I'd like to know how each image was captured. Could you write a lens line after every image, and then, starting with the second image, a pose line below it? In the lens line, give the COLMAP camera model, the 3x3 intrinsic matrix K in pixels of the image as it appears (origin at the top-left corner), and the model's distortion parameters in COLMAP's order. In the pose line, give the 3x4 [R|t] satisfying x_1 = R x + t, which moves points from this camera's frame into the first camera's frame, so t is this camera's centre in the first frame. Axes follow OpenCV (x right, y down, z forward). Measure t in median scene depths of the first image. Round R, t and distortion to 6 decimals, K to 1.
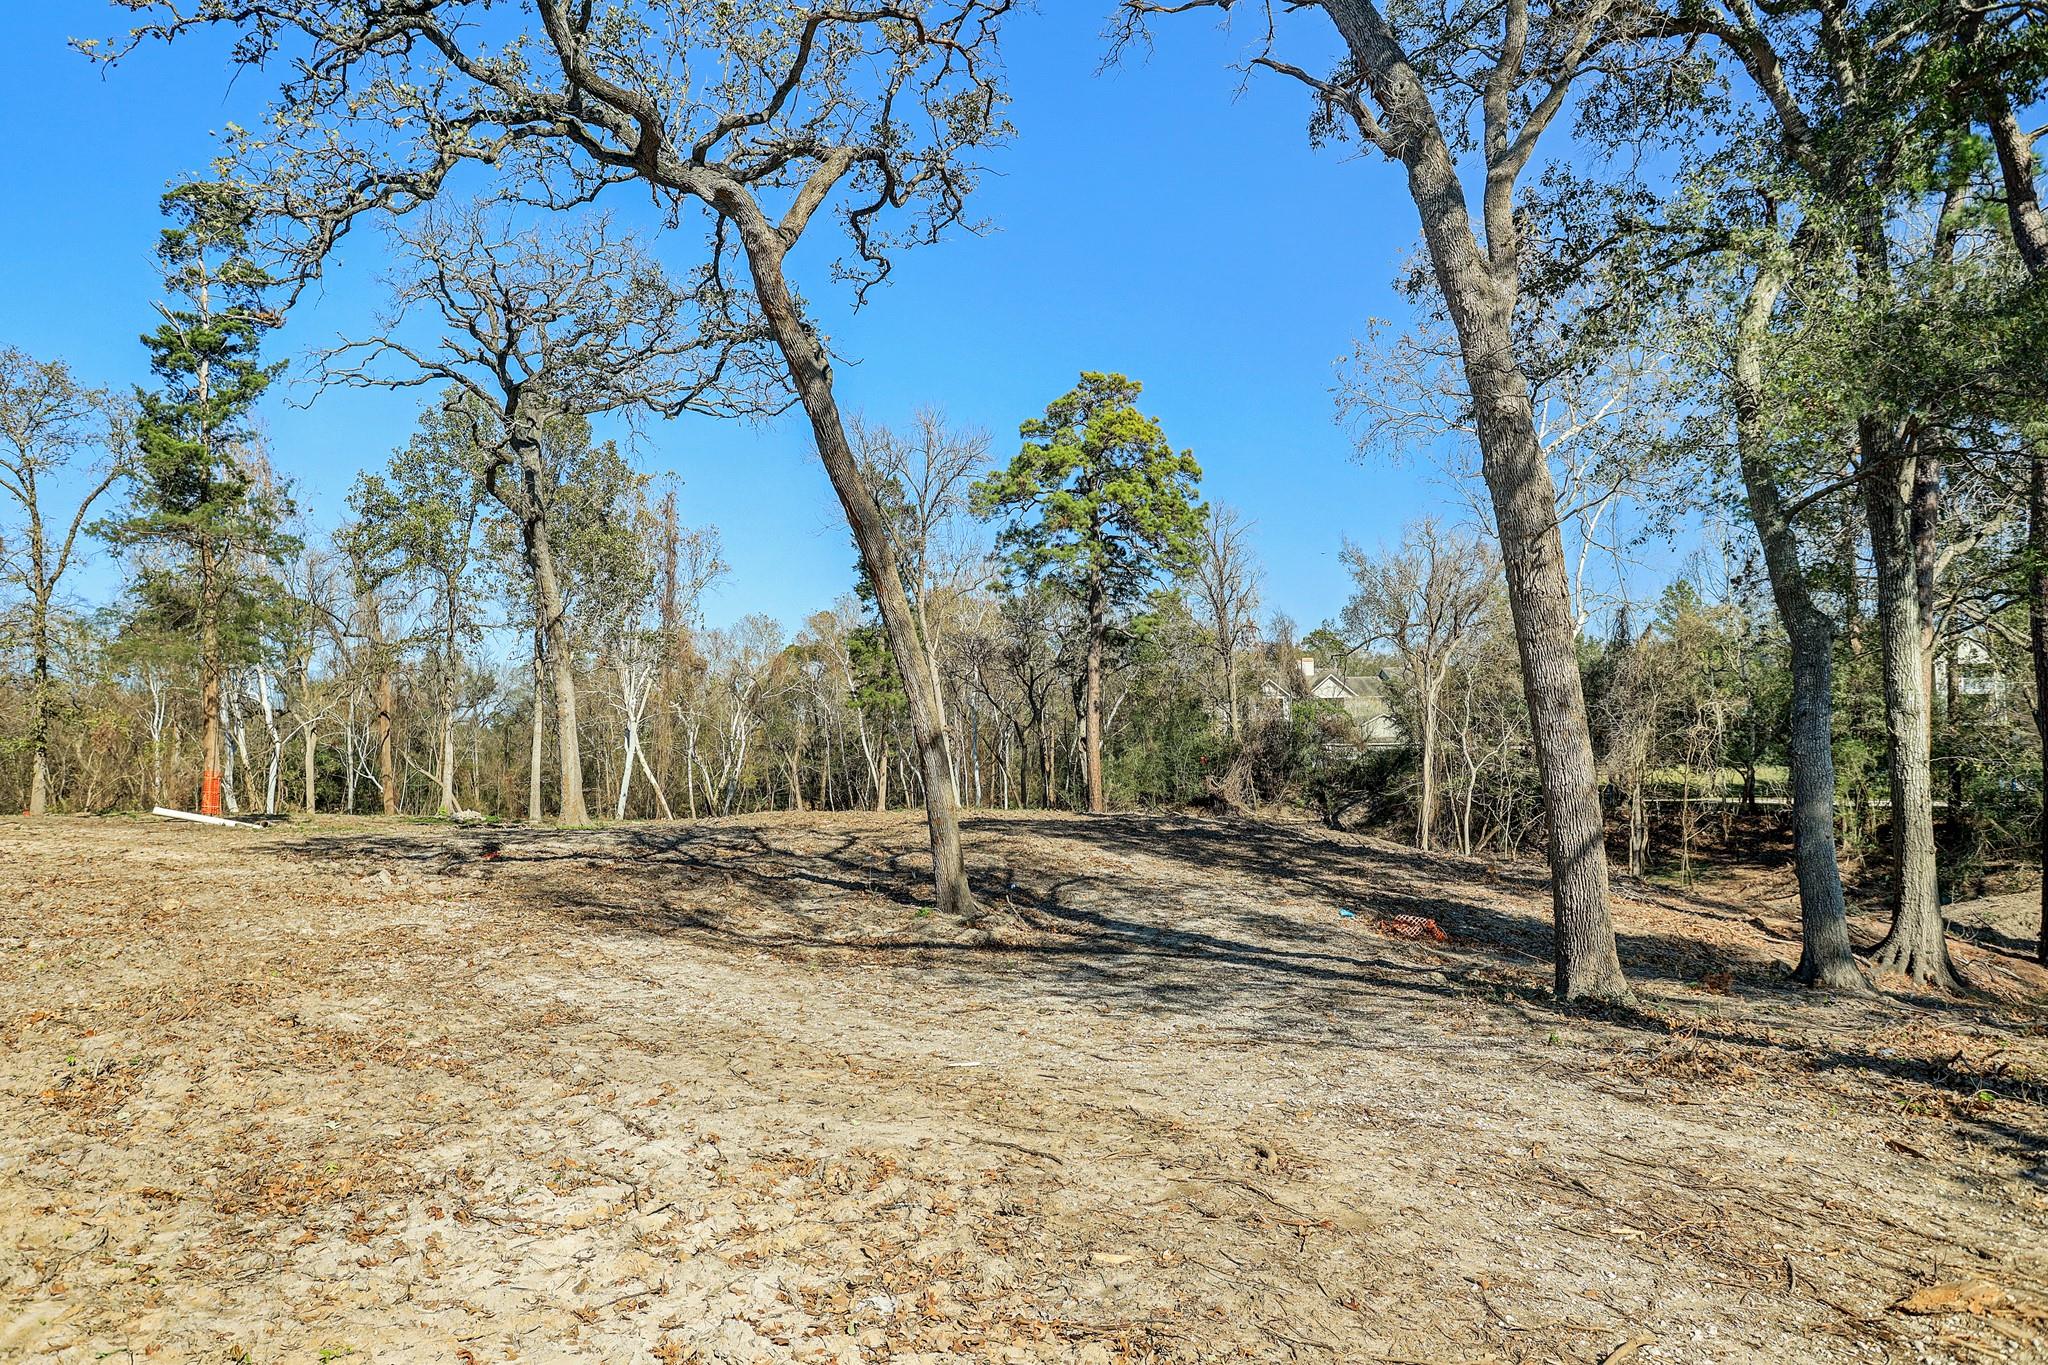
lens RADIAL K [[1356.8, 0, 1022.6], [0, 1356.8, 683.0], [0, 0, 1]] dist [0.003370, 0.000902]
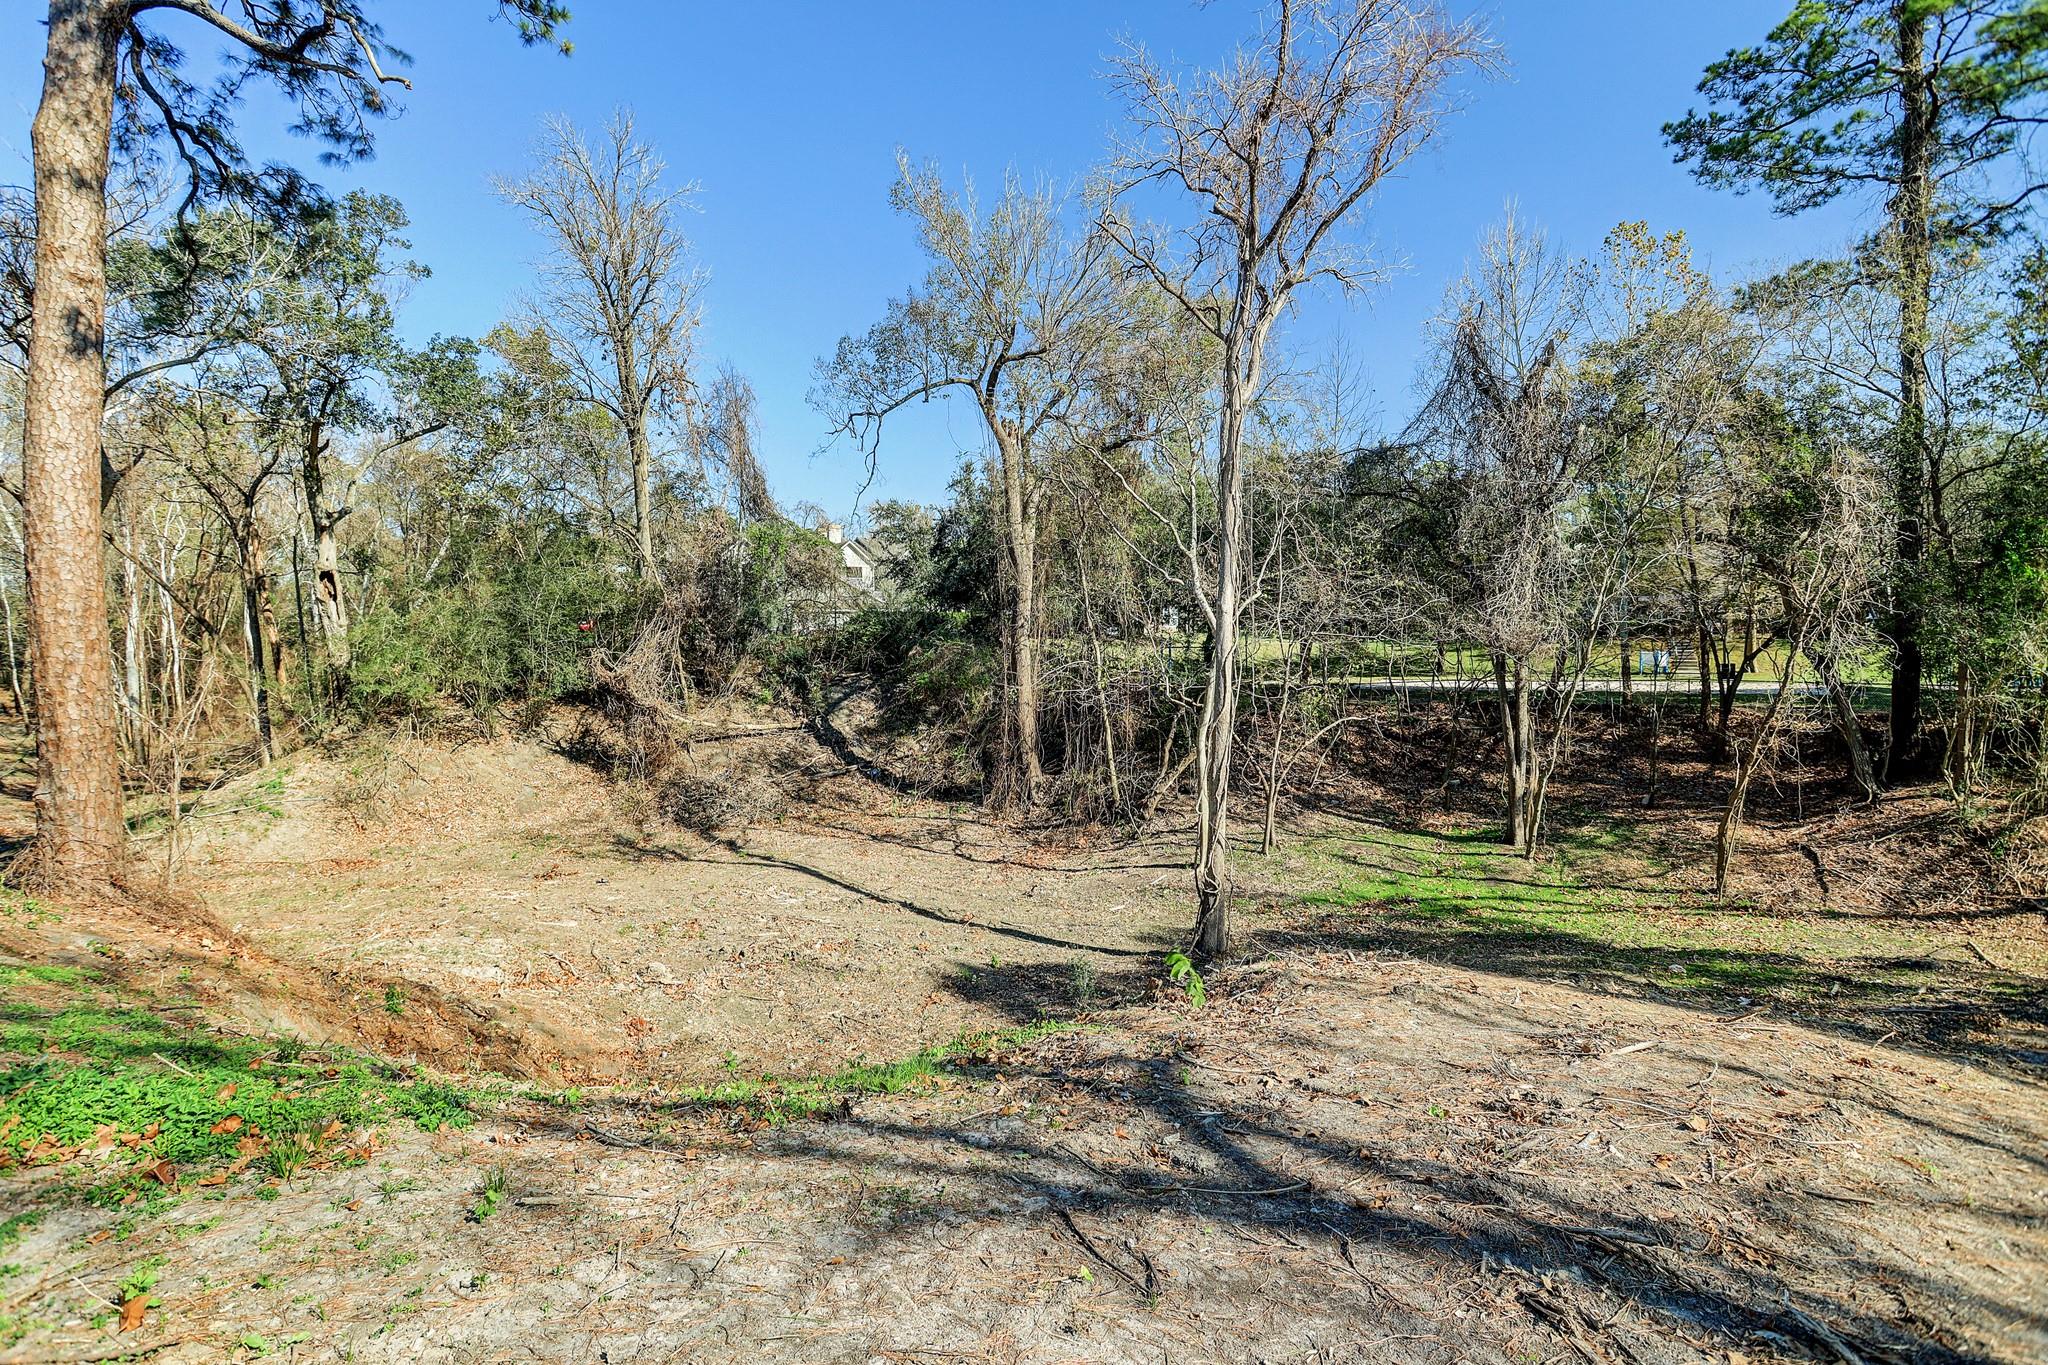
lens RADIAL K [[1028.7, 0, 1018.7], [0, 1028.7, 677.4], [0, 0, 1]] dist [-0.002273, -0.000033]
pose [[0.870403, -0.011531, 0.492206, 0.082255], [-0.036404, 0.995482, 0.087698, 0.037872], [-0.490993, -0.094251, 0.866050, 0.563902]]
